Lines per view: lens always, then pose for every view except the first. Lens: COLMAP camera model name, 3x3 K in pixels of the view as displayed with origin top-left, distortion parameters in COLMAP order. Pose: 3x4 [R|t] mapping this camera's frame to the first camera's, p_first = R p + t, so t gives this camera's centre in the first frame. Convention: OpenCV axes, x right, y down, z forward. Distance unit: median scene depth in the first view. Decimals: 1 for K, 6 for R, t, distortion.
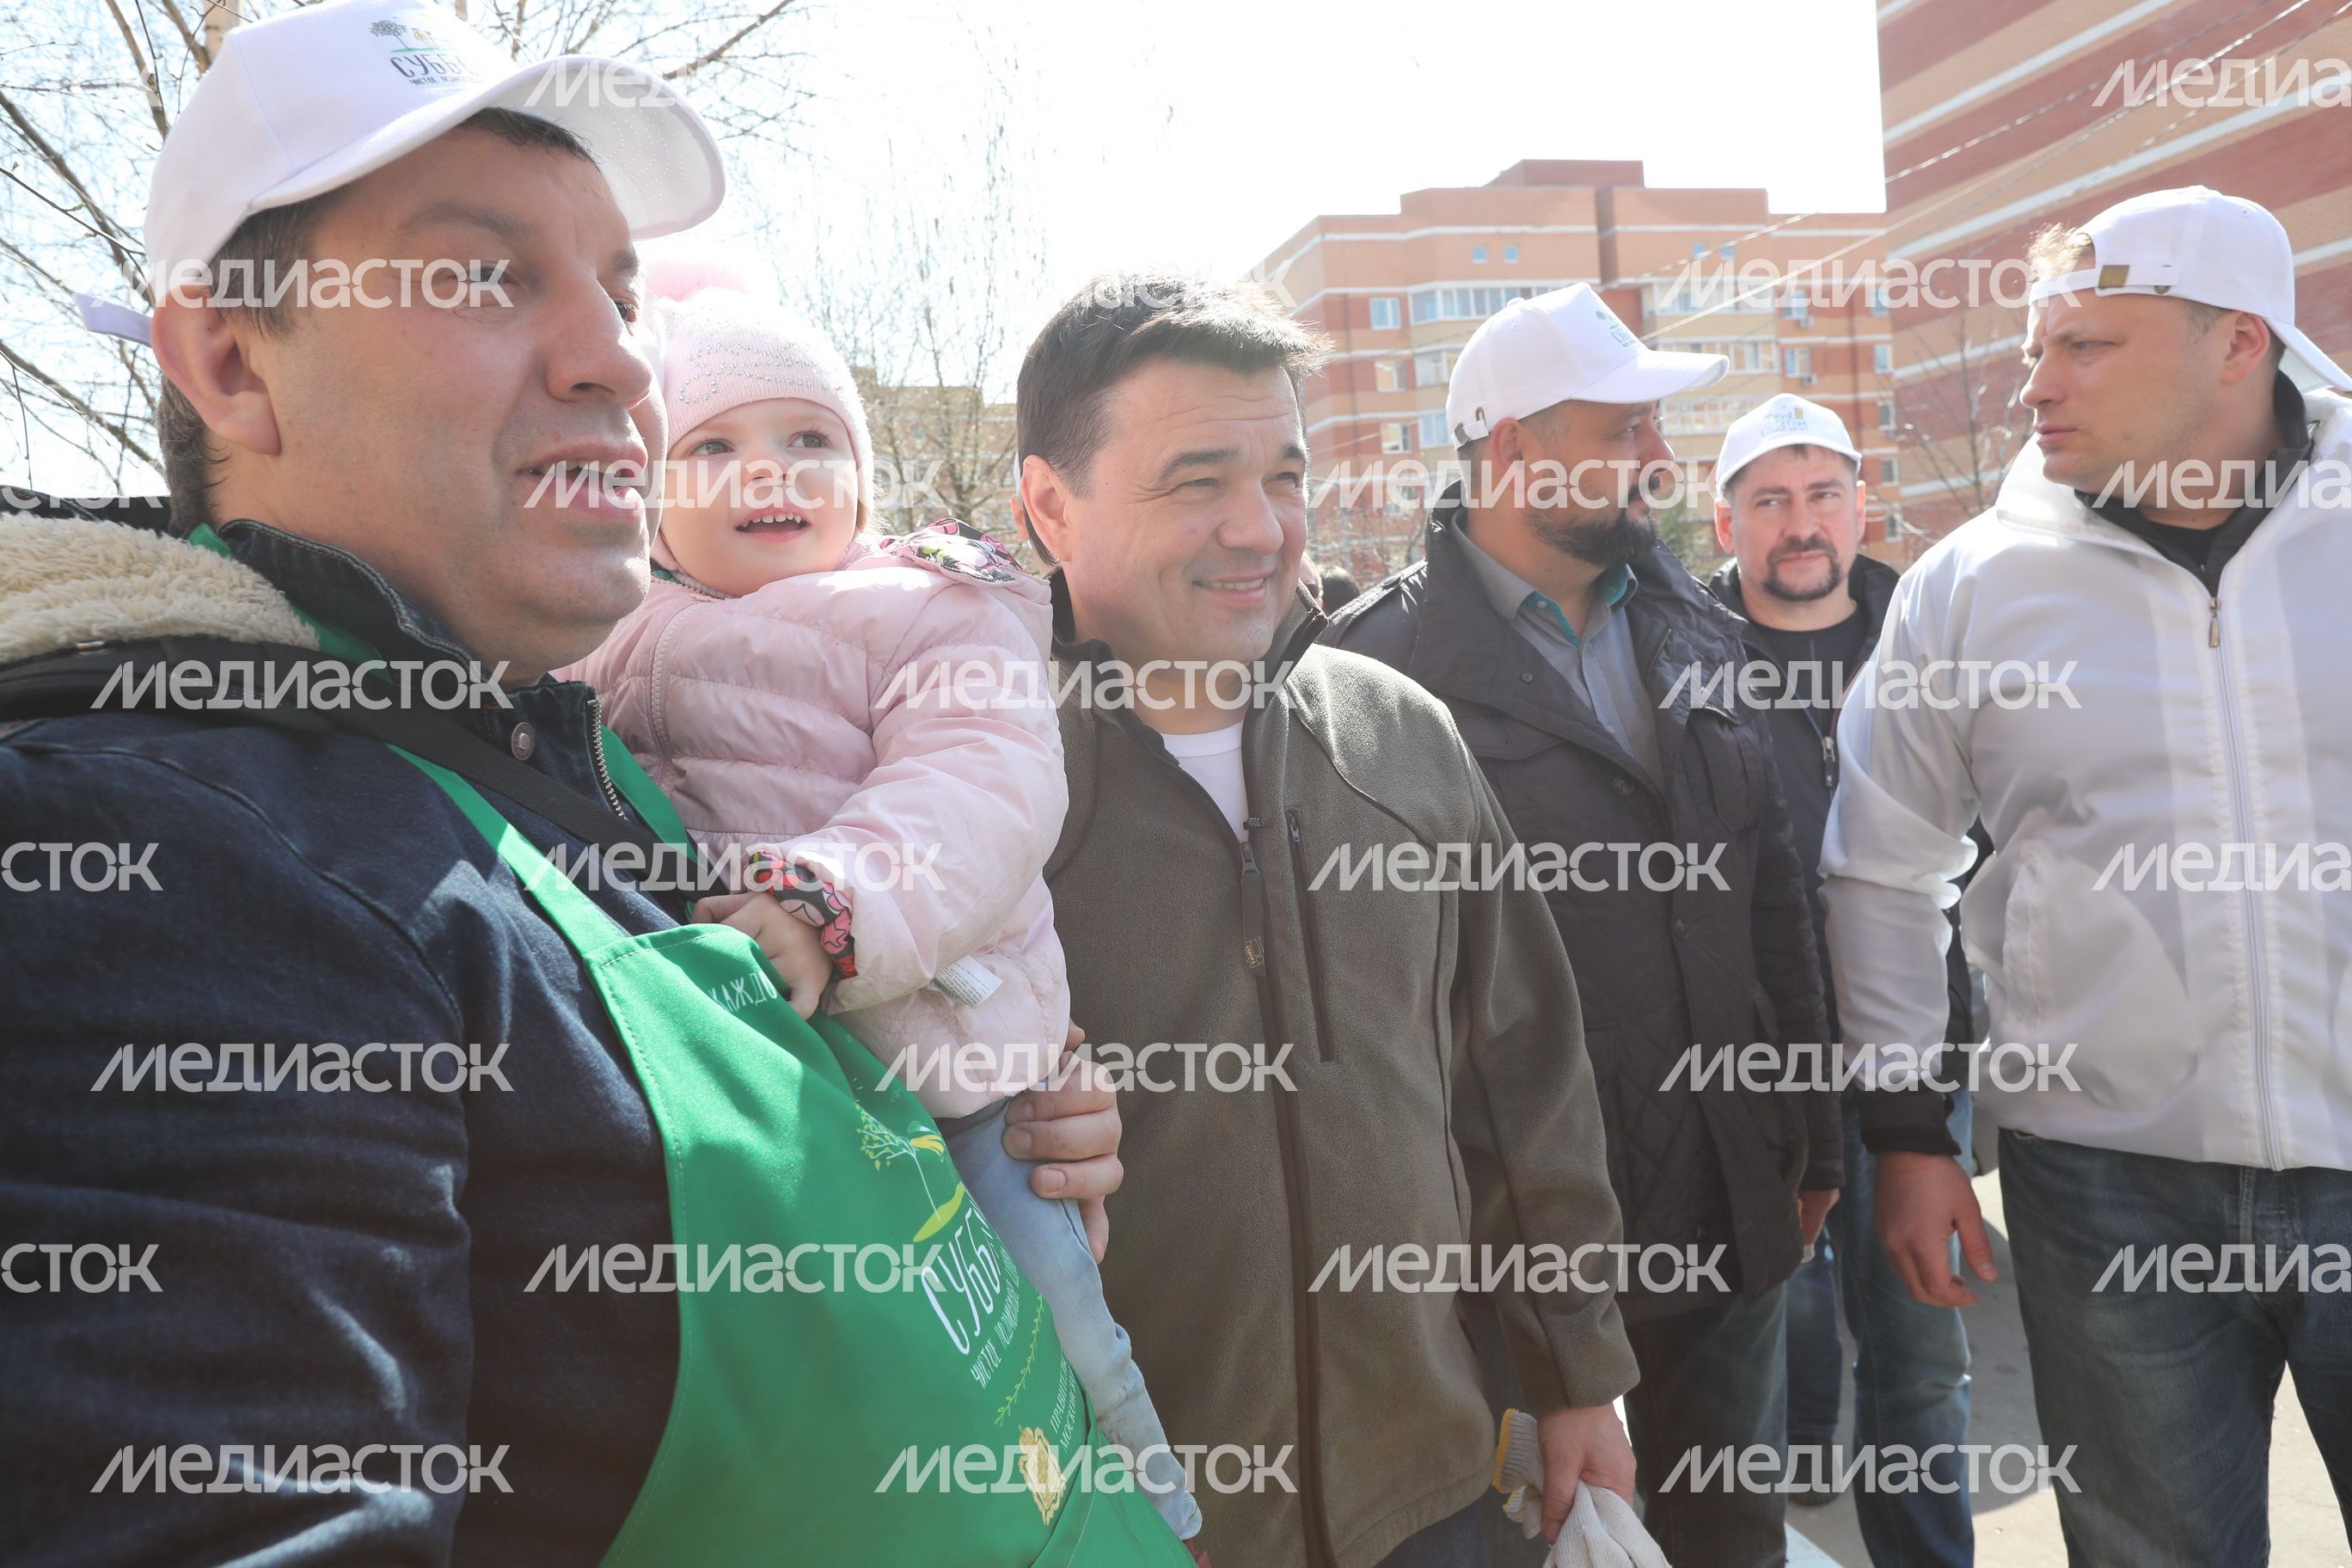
lens RADIAL K [[1047.5, 0, 1176.0], [0, 1047.5, 784.0], [0, 0, 1]] dist [0.000529, 0.000352]
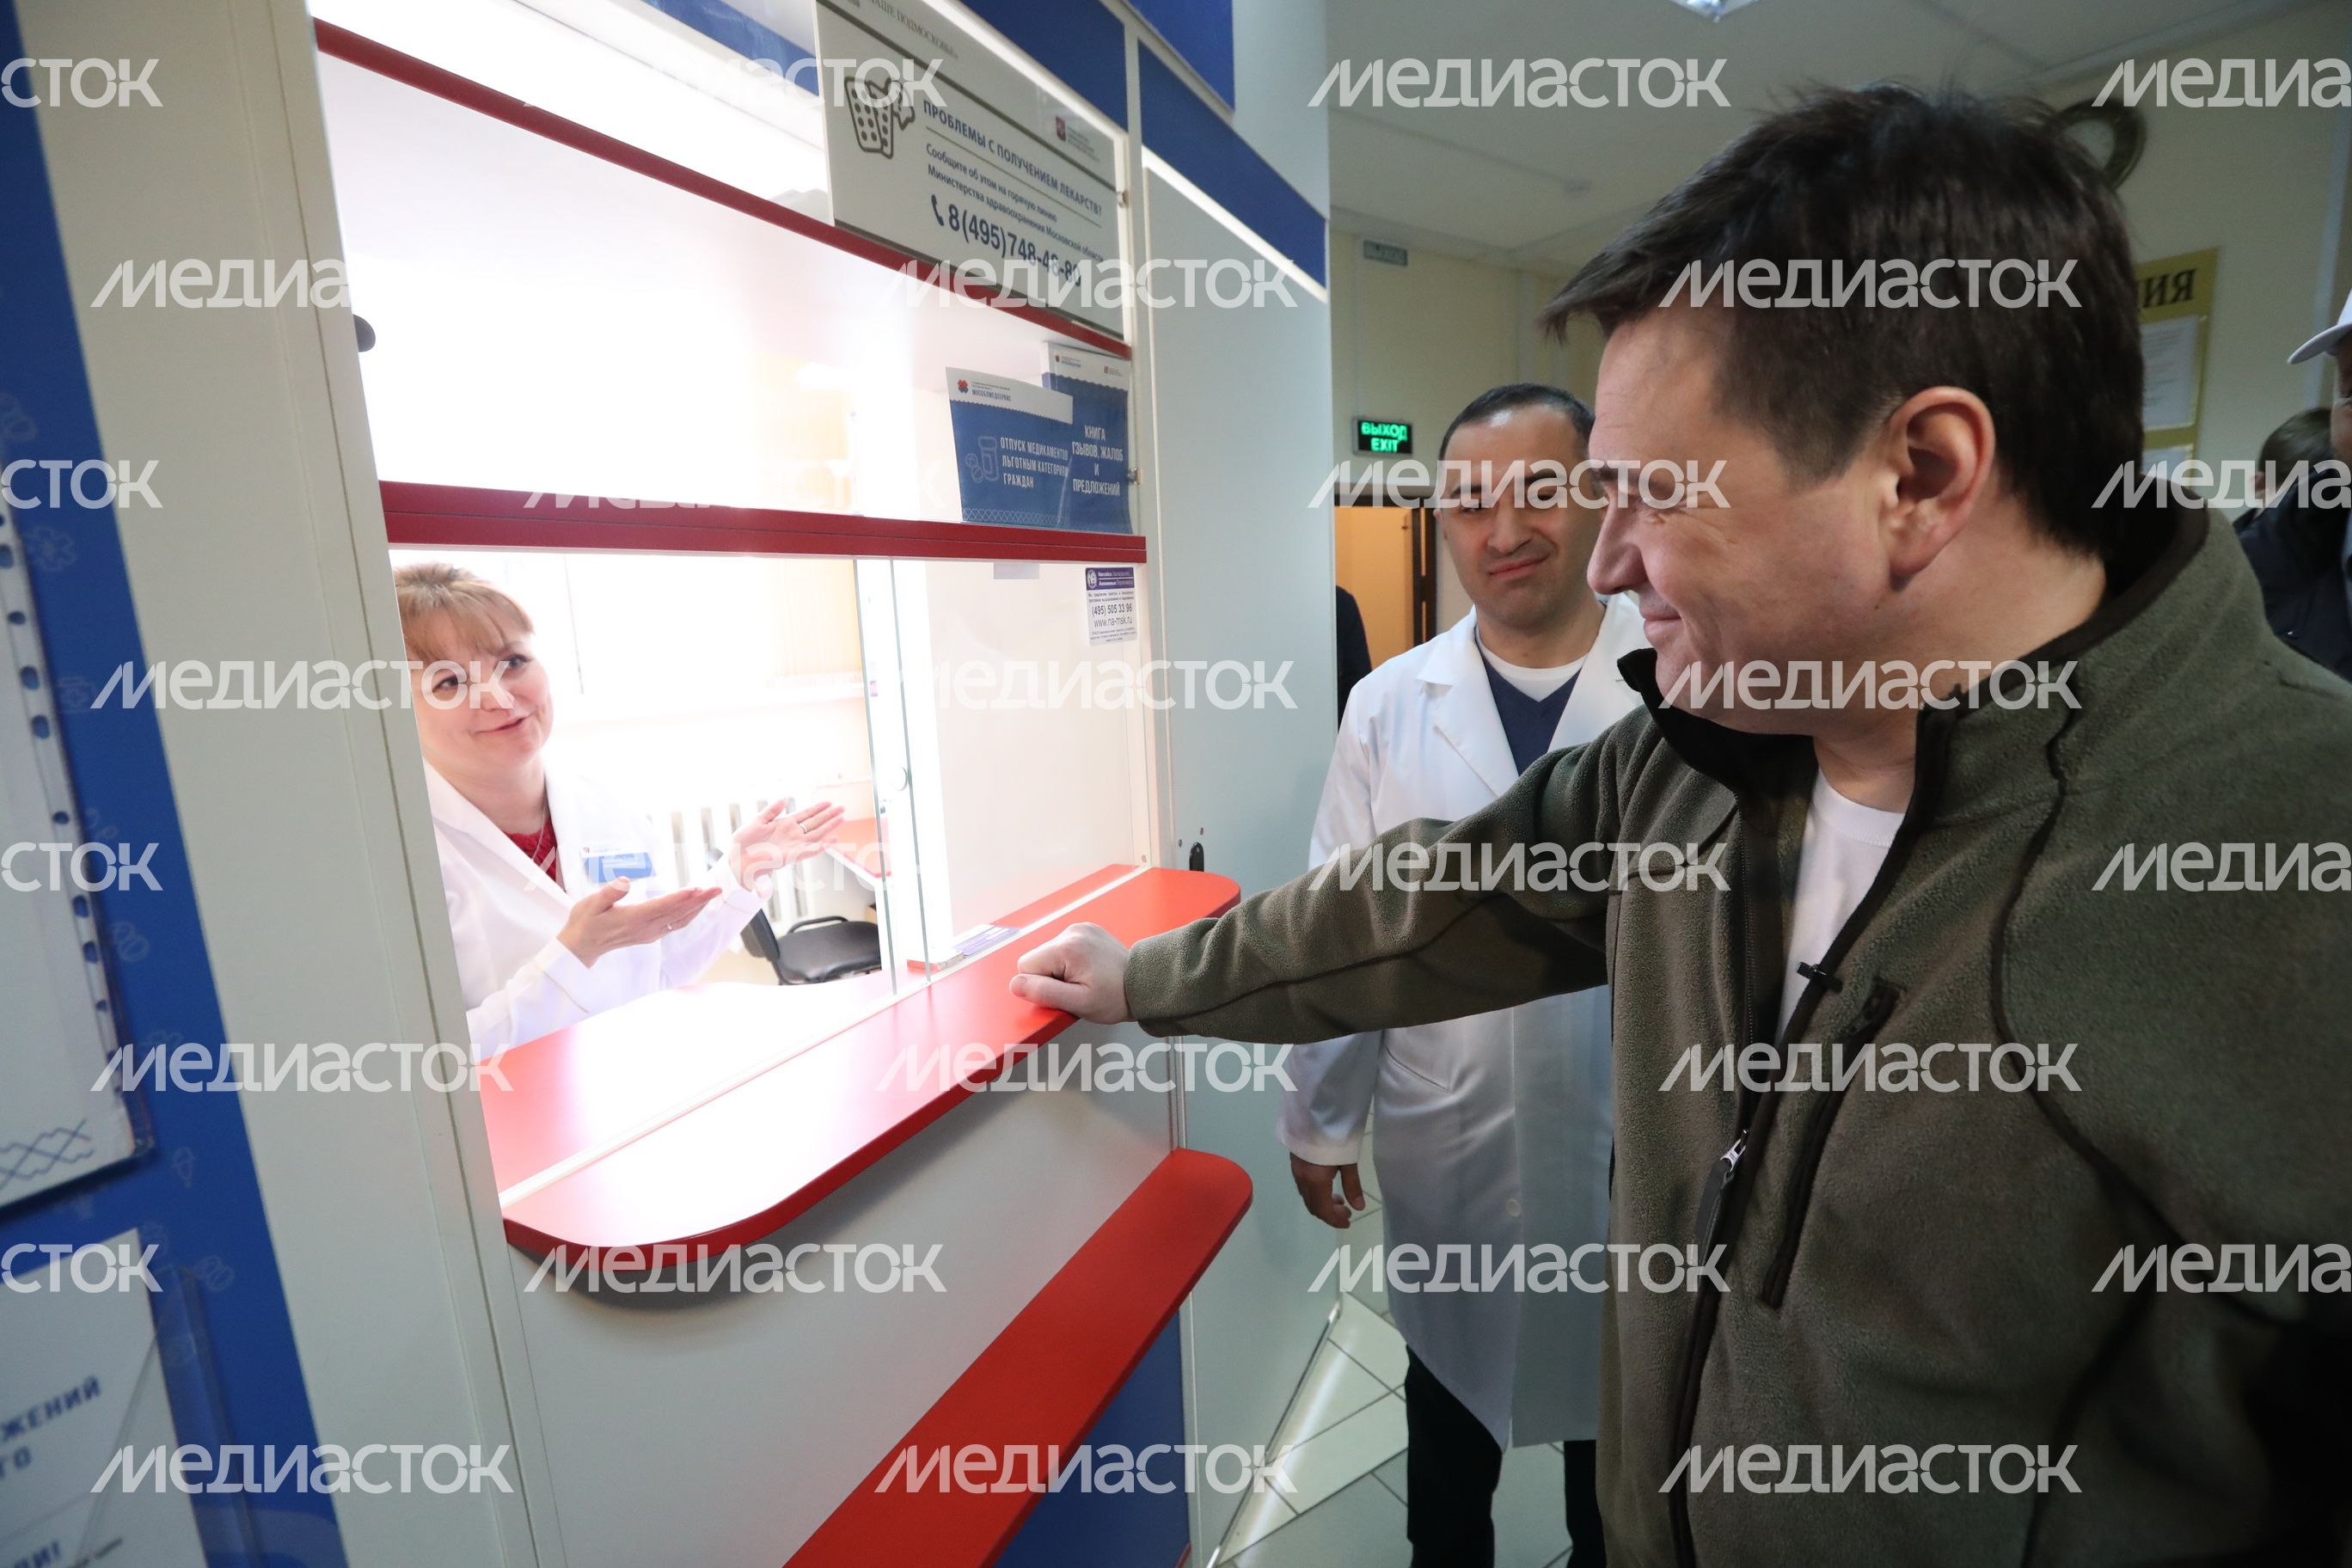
lens RADIAL K [[1047.4, 0, 1176.0], [0, 1047.4, 784.0], [0, 0, 1]] dist [0.000618, -0.000132]
pose [[1.000000, 0.000166, -0.000080, 0.000196], [-0.000166, 1.000000, -0.000797, 0.684317], [0.000080, 0.000797, 1.000000, 0.000607]]
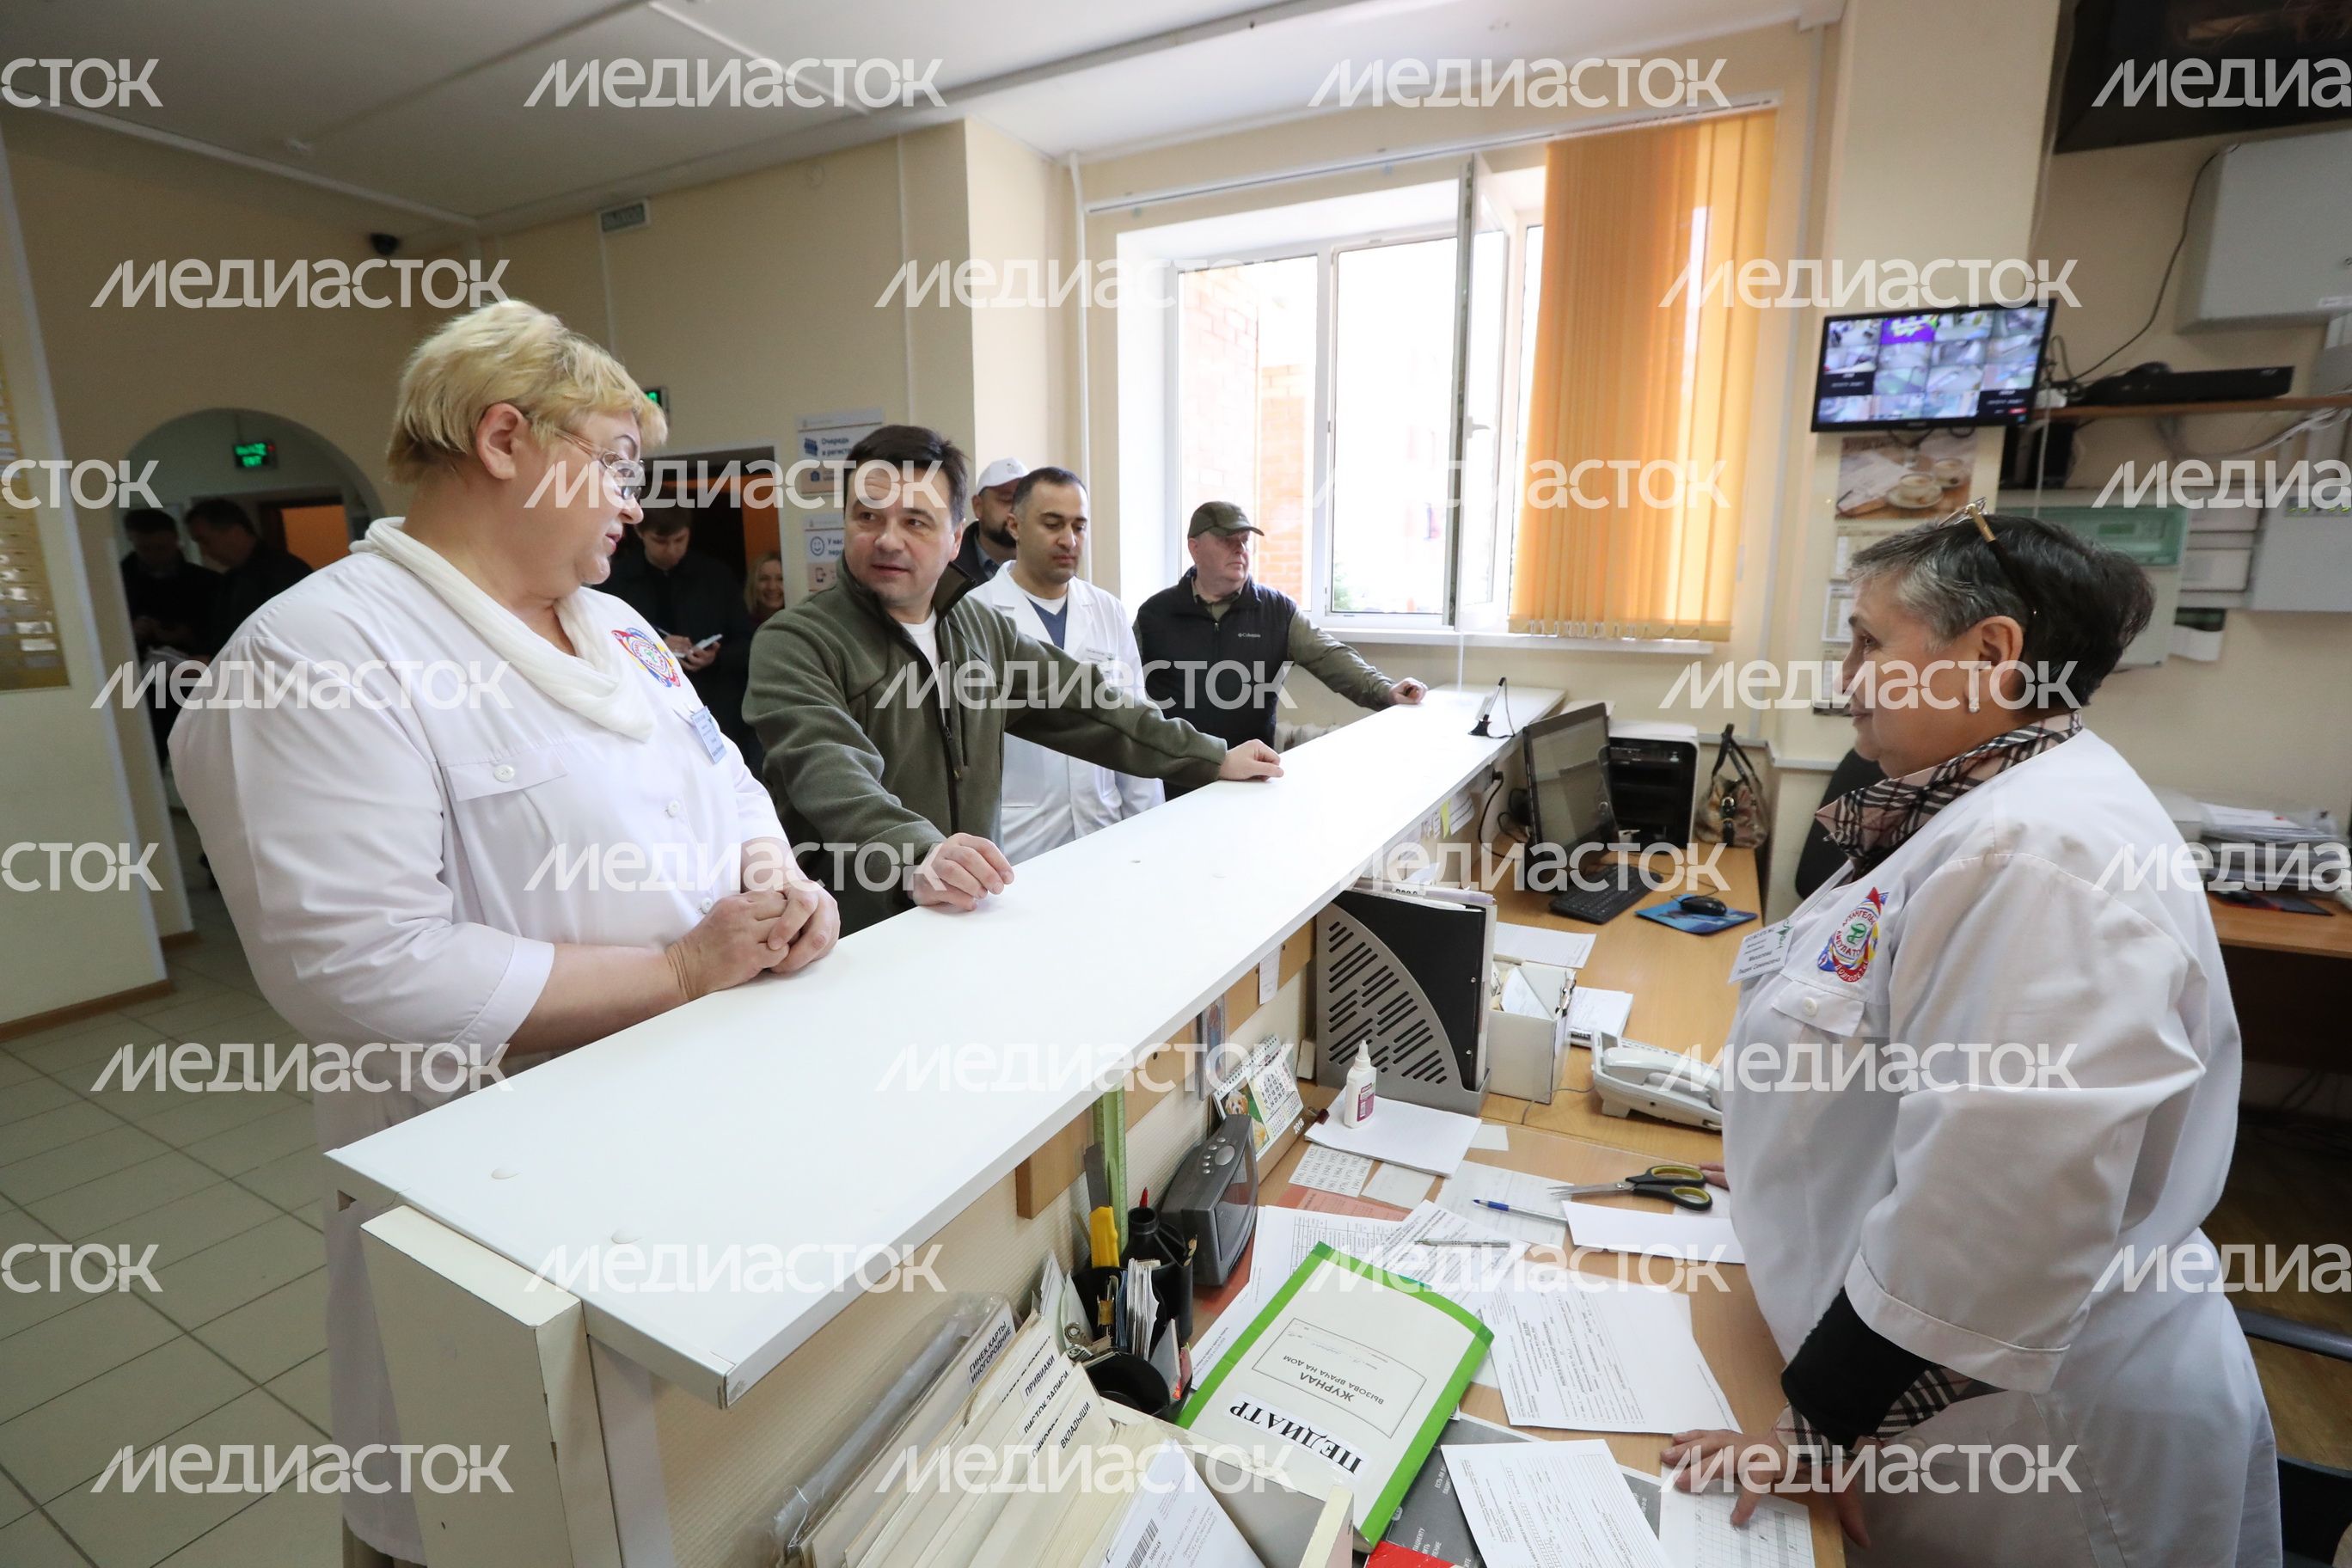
lens RADIAL K [[1047.4, 0, 1176.0], [0, 1047.4, 784.0], [0, 0, 1]] dist [0.000618, -0.000132]
pose [[1.000000, 0.000121, -0.000185, 0.000209], [-0.000121, 1.000000, -0.000408, 0.364786], [0.000185, 0.000409, 1.000000, 0.000438]]
